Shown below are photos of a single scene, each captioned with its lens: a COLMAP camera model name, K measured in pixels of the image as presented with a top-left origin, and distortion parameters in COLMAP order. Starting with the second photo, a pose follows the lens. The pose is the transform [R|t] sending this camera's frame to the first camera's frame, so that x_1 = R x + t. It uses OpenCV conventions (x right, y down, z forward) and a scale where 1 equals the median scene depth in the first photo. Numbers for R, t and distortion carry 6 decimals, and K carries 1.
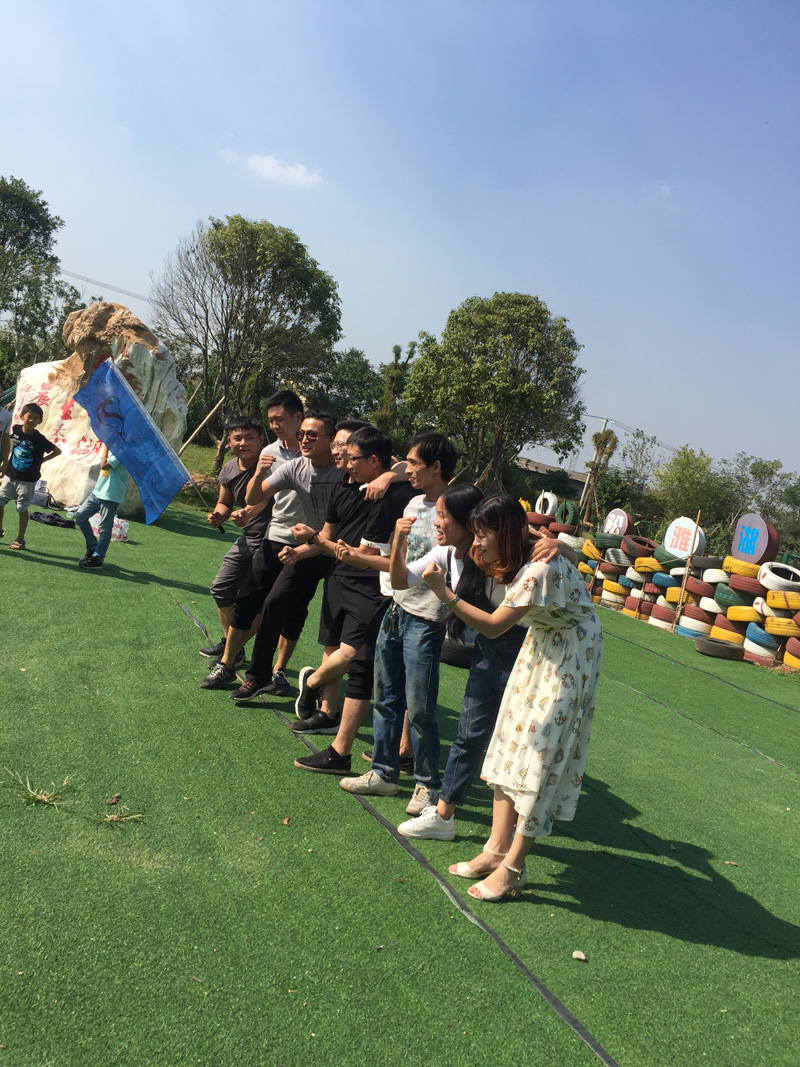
lens RADIAL K [[980.7, 0, 400.0], [0, 980.7, 533.5], [0, 0, 1]] dist [0.032567, -0.014987]
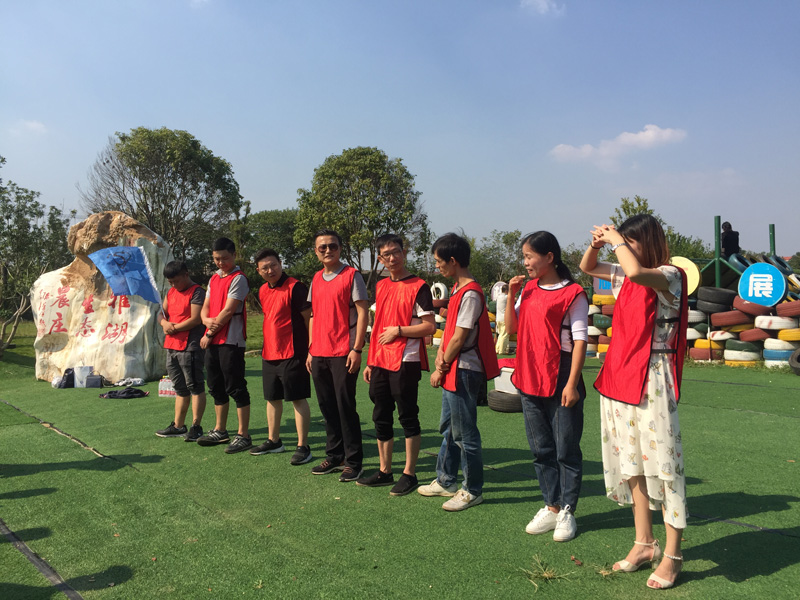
lens RADIAL K [[735.3, 0, 400.0], [0, 735.3, 300.0], [0, 0, 1]] dist [0.032567, -0.014987]
pose [[0.938320, -0.235746, 0.252943, -0.144424], [0.245222, 0.969447, -0.006140, -0.022663], [-0.243767, 0.067788, 0.967462, 0.022896]]
